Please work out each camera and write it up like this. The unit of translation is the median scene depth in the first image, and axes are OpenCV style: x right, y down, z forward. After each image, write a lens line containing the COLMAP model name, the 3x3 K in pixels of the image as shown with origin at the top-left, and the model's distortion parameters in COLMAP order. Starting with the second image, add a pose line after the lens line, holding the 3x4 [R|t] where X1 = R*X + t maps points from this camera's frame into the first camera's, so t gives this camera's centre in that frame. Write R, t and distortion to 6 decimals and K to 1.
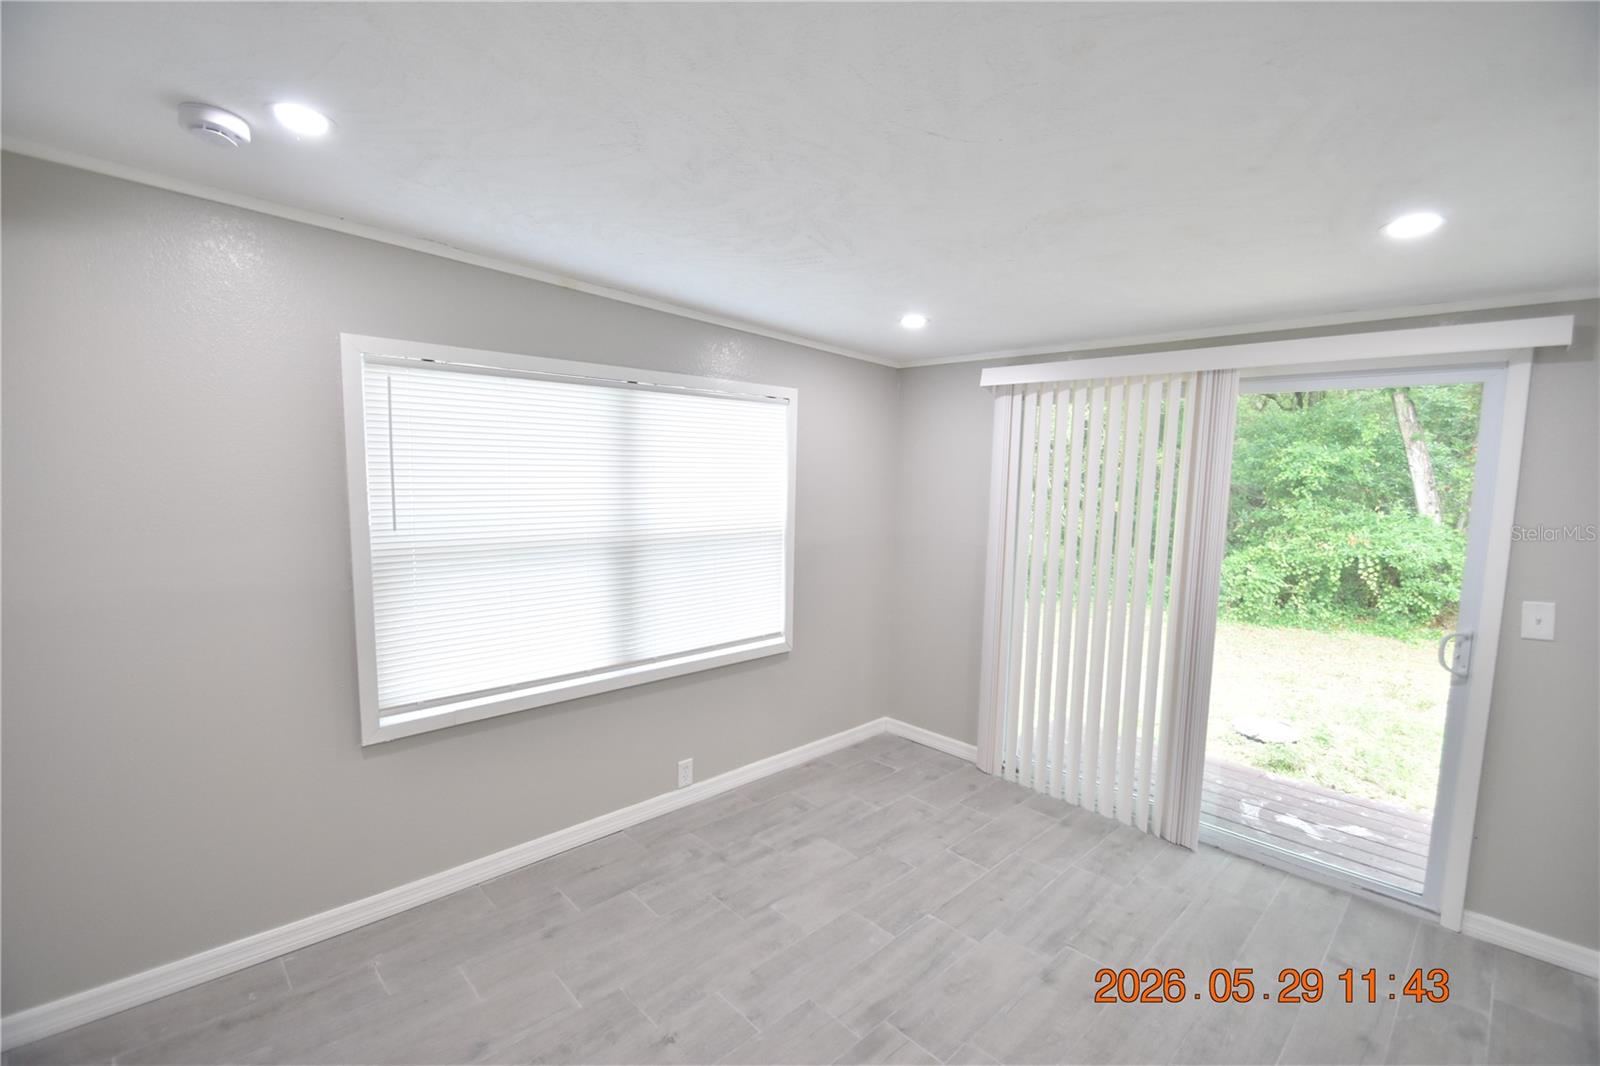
lens RADIAL K [[692.4, 0, 798.0], [0, 692.4, 536.8], [0, 0, 1]] dist [0.001856, -0.011913]
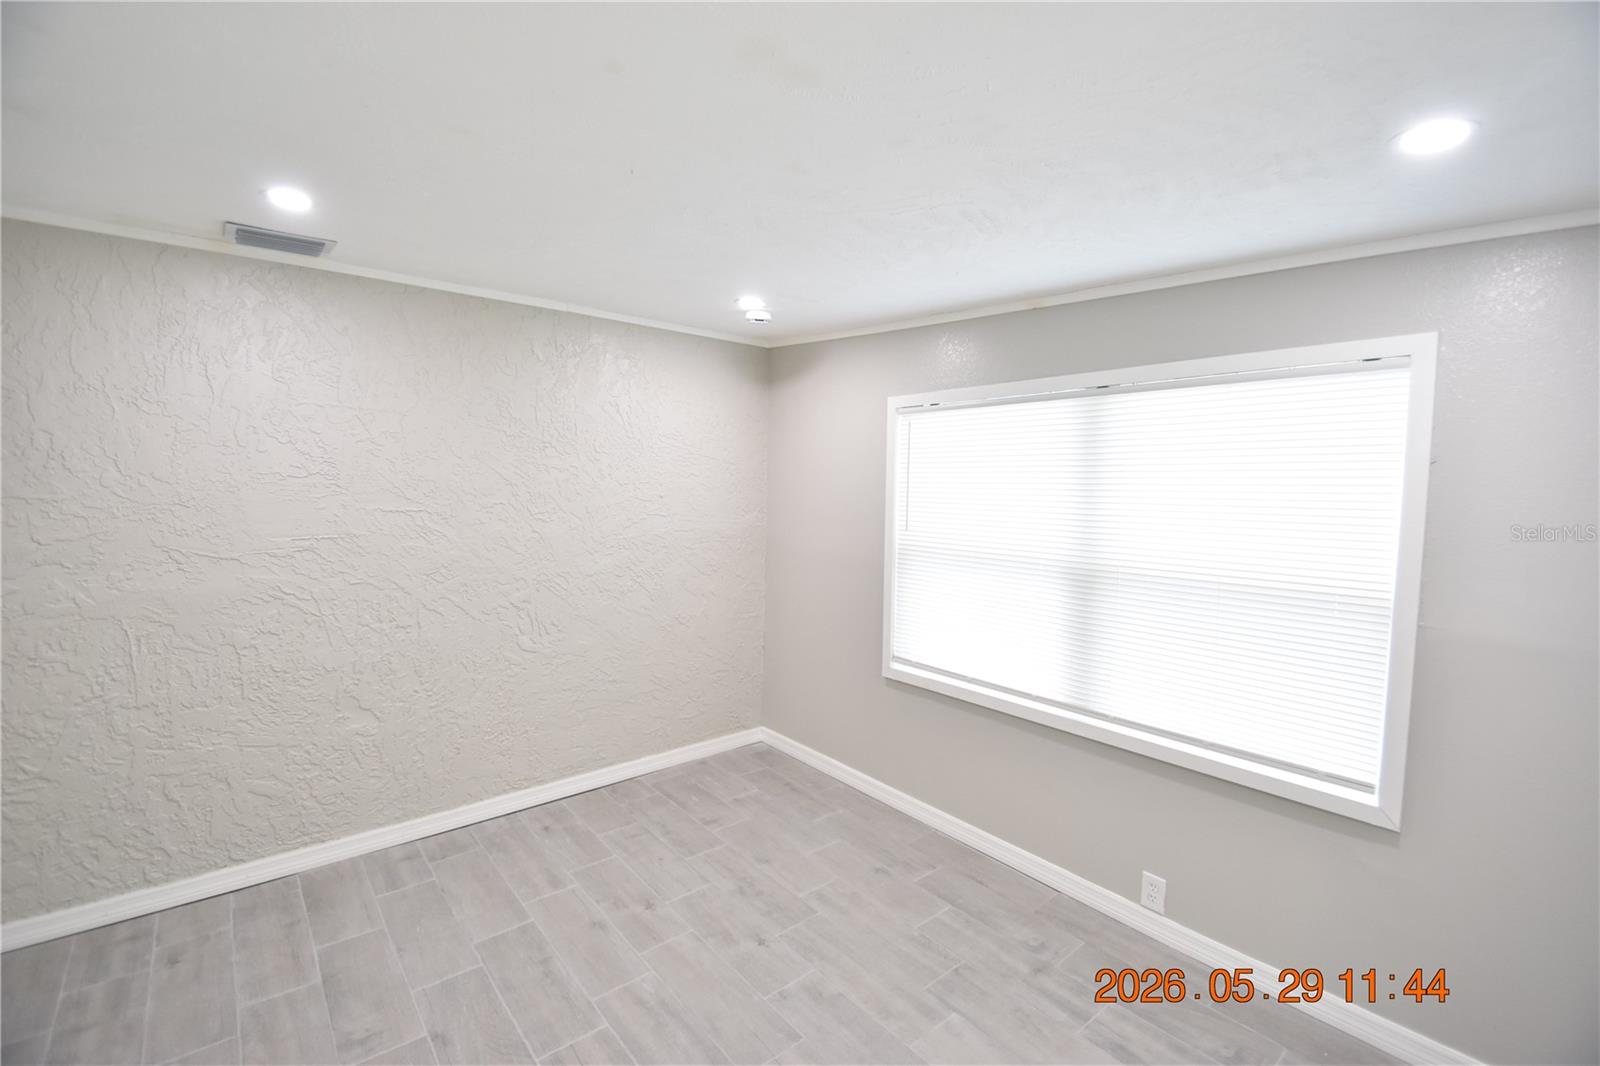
lens RADIAL K [[684.9, 0, 803.8], [0, 684.9, 537.9], [0, 0, 1]] dist [-0.023639, -0.003548]
pose [[-0.062664, 0.042745, -0.997119, 0.720550], [-0.126697, 0.990659, 0.050430, -0.034104], [0.989960, 0.129492, -0.056663, 0.780558]]
